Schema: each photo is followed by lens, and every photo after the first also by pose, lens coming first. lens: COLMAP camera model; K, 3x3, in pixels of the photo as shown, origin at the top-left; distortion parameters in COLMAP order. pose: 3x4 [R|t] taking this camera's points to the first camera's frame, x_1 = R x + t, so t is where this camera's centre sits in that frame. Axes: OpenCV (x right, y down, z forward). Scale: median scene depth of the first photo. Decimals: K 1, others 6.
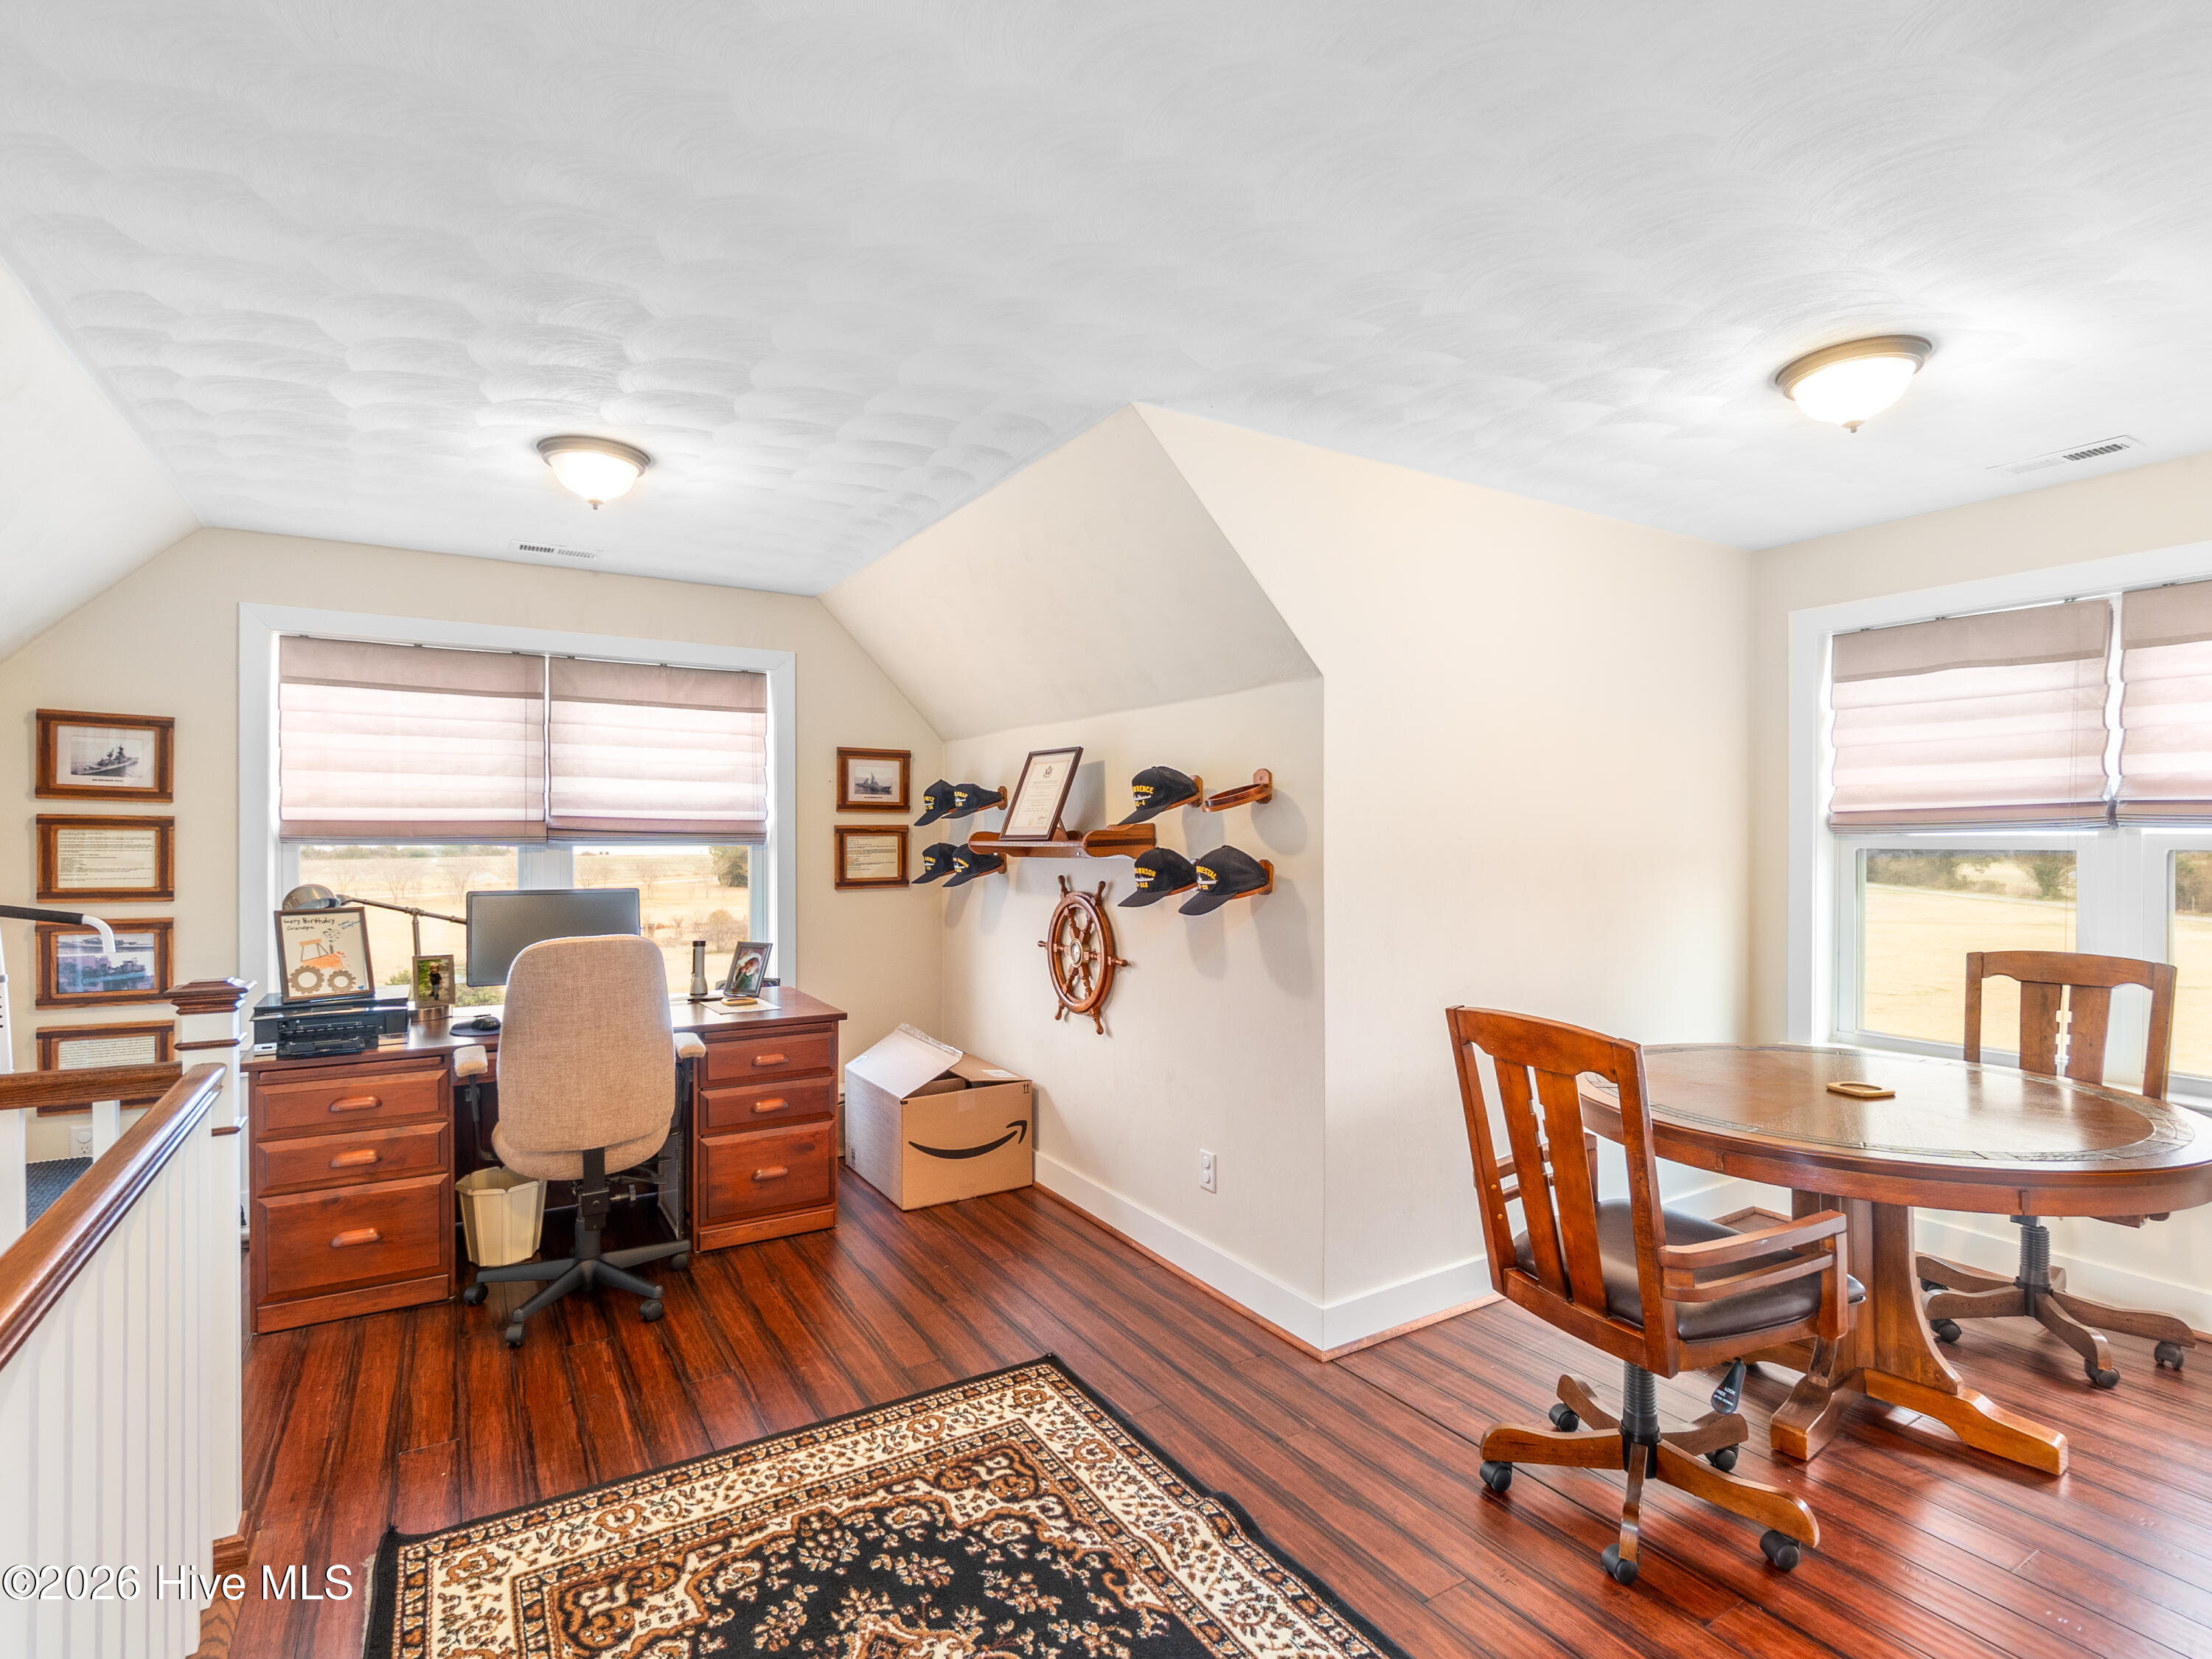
lens RADIAL K [[1106.1, 0, 1103.5], [0, 1106.1, 834.3], [0, 0, 1]] dist [-0.003107, 0.000530]
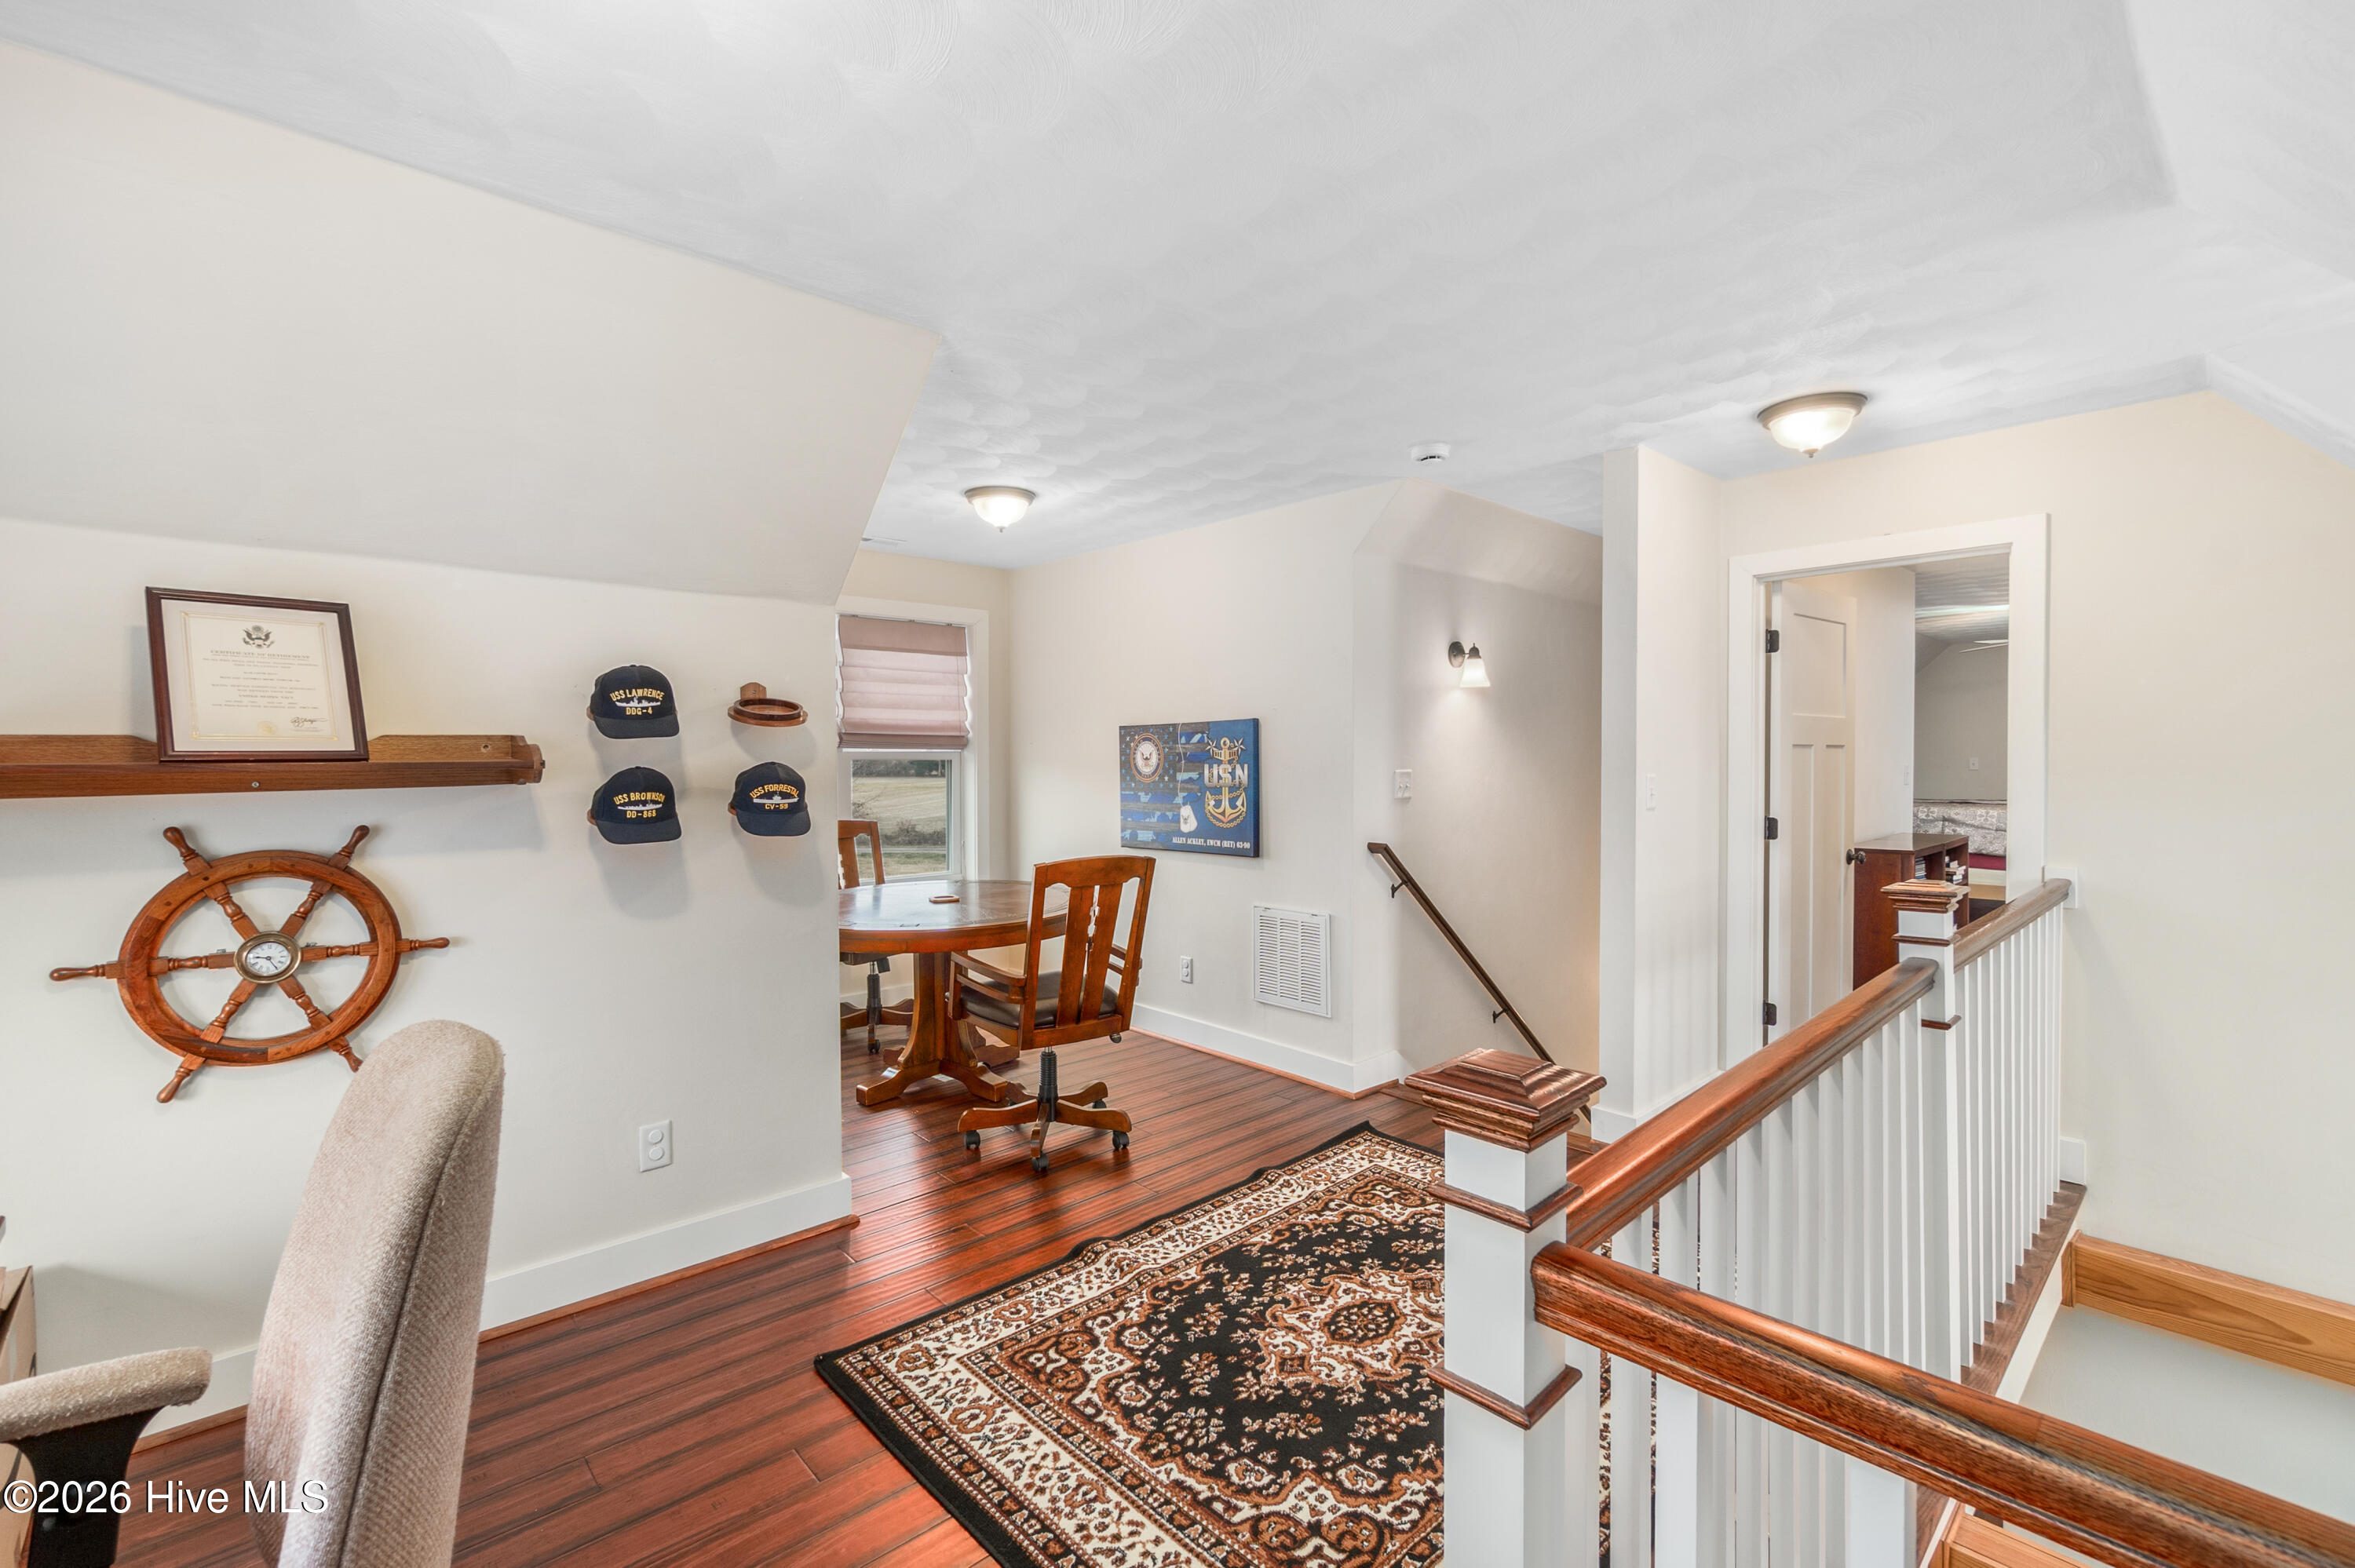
lens RADIAL K [[1033.1, 0, 1172.4], [0, 1033.1, 768.4], [0, 0, 1]] dist [-0.001968, -0.000027]
pose [[-0.211329, -0.014302, 0.977310, -1.193676], [0.000648, 0.999891, 0.014772, 0.003501], [-0.977415, 0.003755, -0.211297, 1.220360]]
